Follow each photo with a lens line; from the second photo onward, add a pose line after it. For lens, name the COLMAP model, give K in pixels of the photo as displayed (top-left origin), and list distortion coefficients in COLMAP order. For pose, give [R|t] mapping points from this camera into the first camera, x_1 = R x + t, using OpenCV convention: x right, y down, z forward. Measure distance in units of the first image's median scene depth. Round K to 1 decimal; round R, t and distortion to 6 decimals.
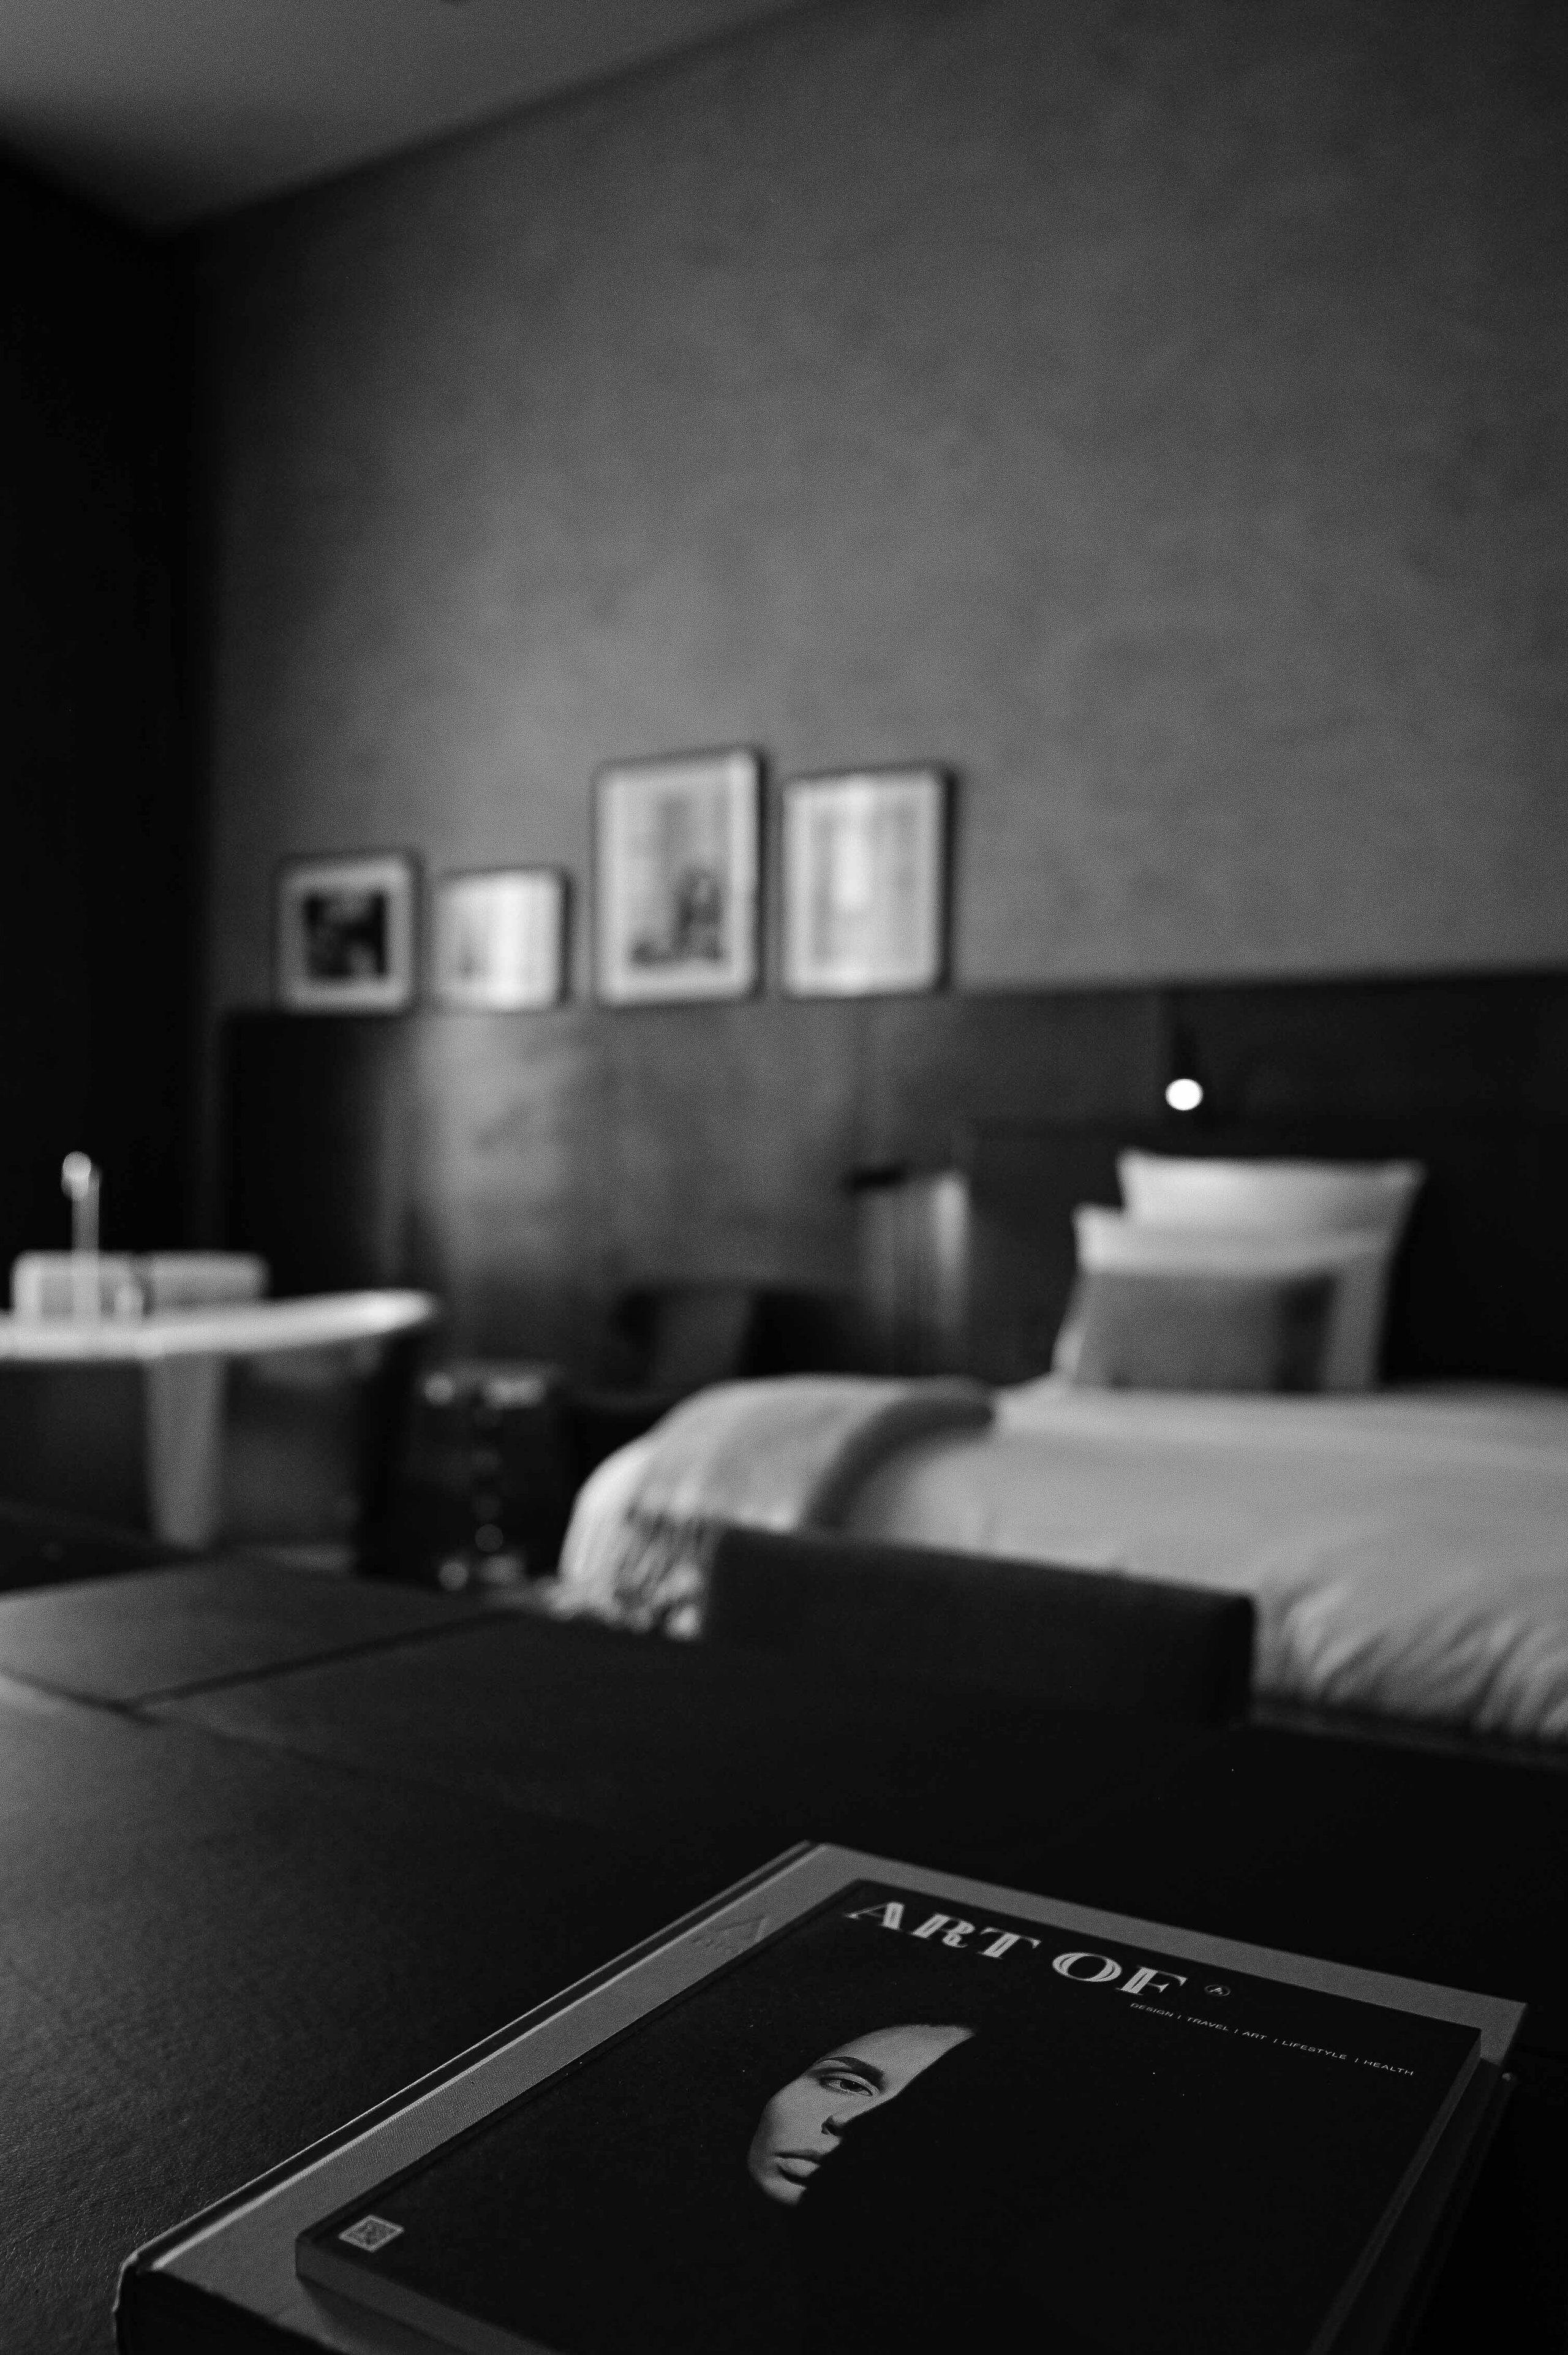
lens RADIAL K [[1925.9, 0, 765.3], [0, 1925.9, 1159.8], [0, 0, 1]] dist [-0.020248, -0.000516]
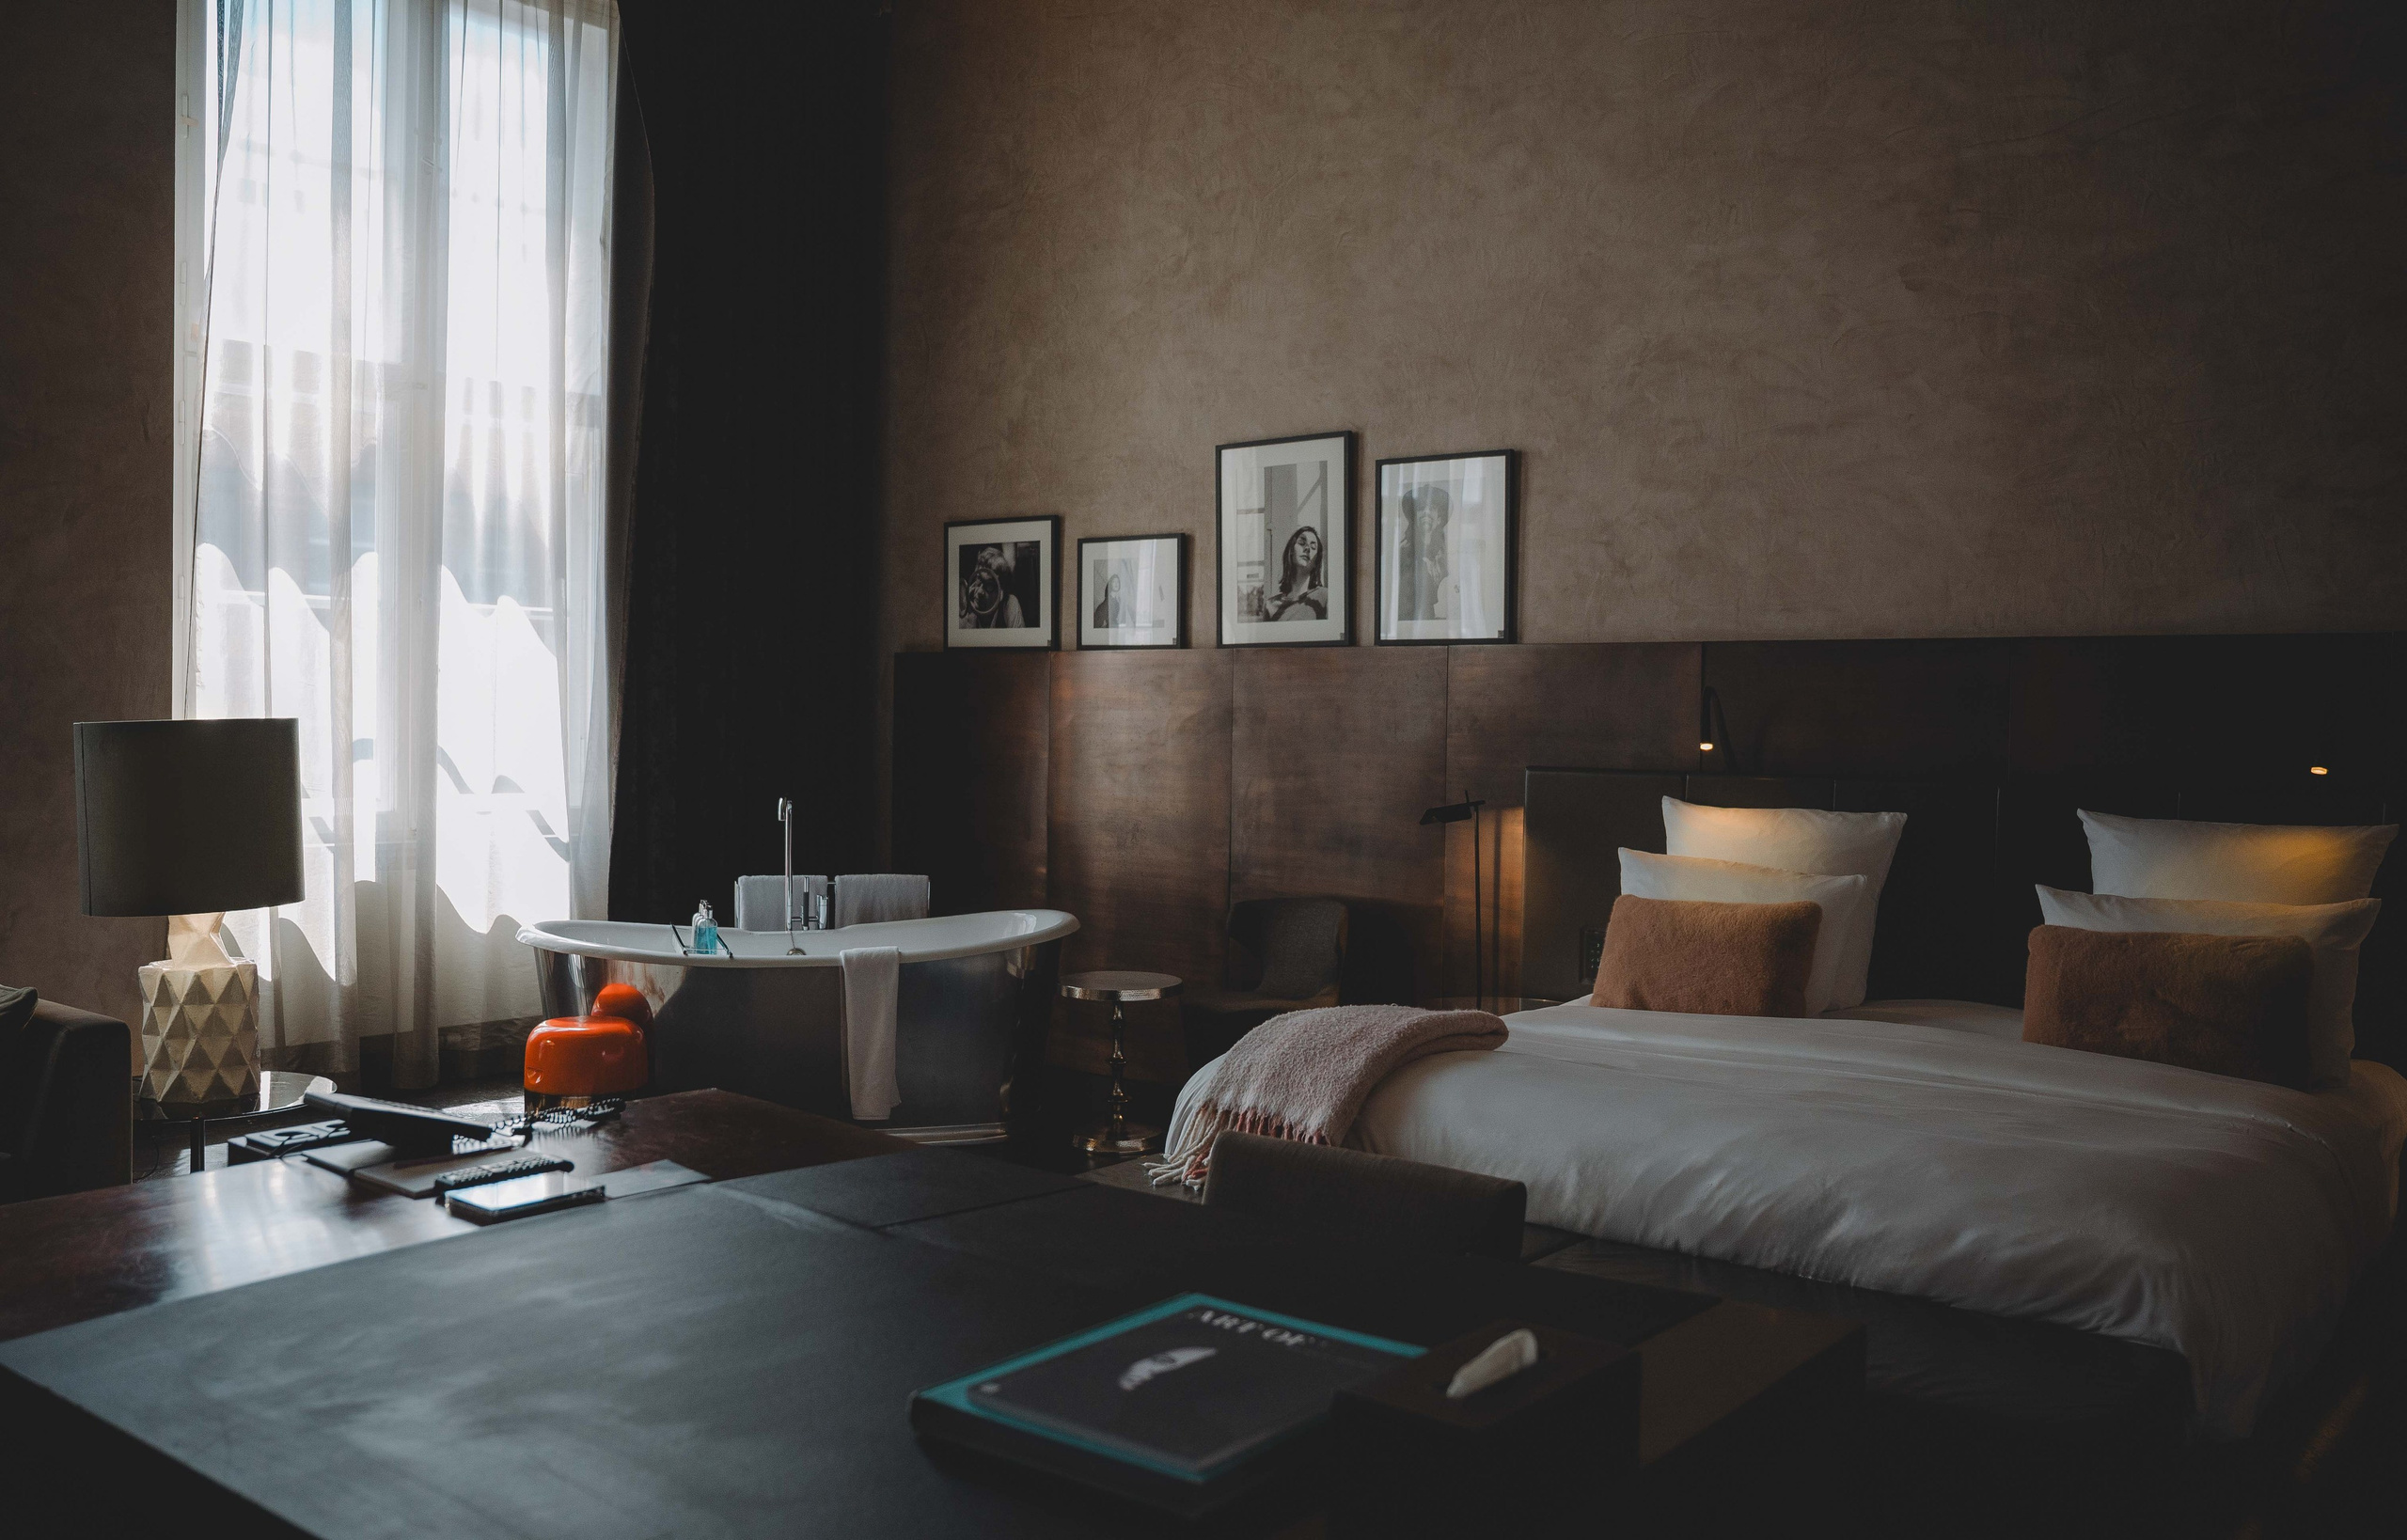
lens RADIAL K [[1977.7, 0, 1187.3], [0, 1977.7, 718.8], [0, 0, 1]] dist [-0.061786, 0.047282]
pose [[0.992336, -0.006860, -0.123376, 0.047907], [0.006939, 0.999976, 0.000214, -0.048165], [0.123372, -0.001069, 0.992360, -0.196594]]
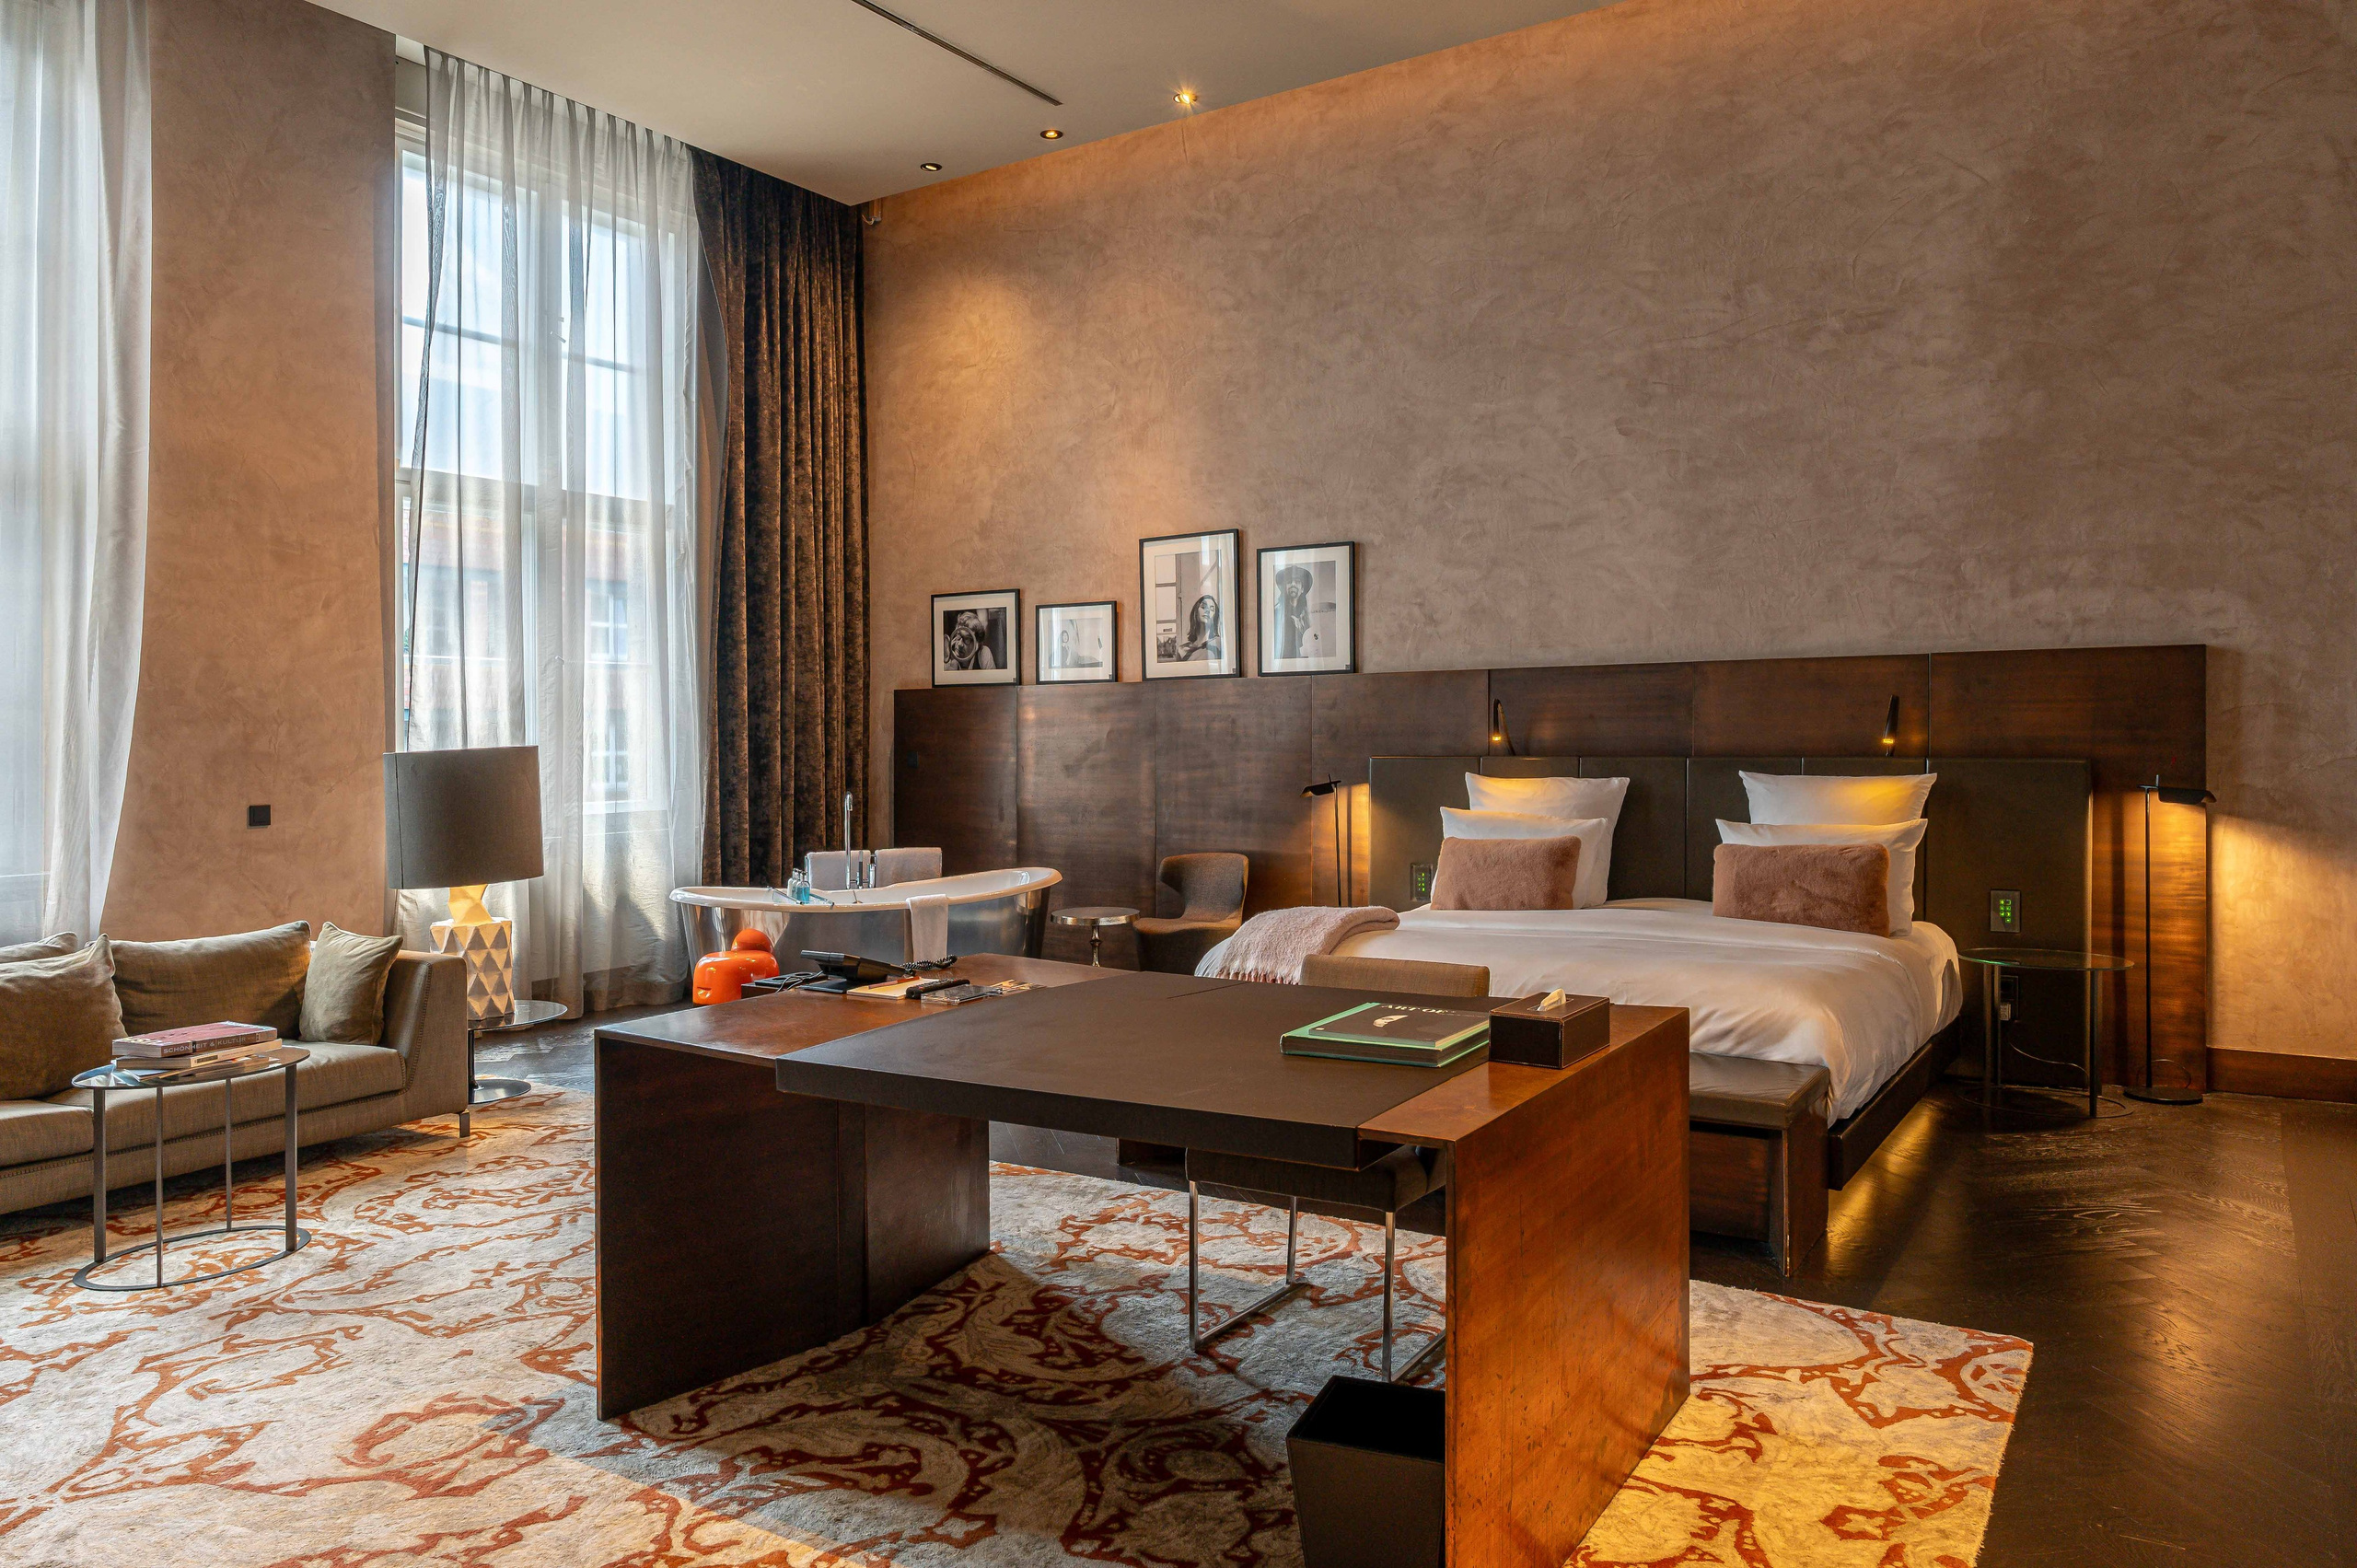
lens RADIAL K [[1606.7, 0, 1175.7], [0, 1606.7, 744.4], [0, 0, 1]] dist [0.007974, -0.002956]
pose [[0.999357, -0.034345, -0.010276, -0.055107], [0.034430, 0.999374, 0.008156, -0.046064], [0.009989, -0.008505, 0.999914, -0.425895]]
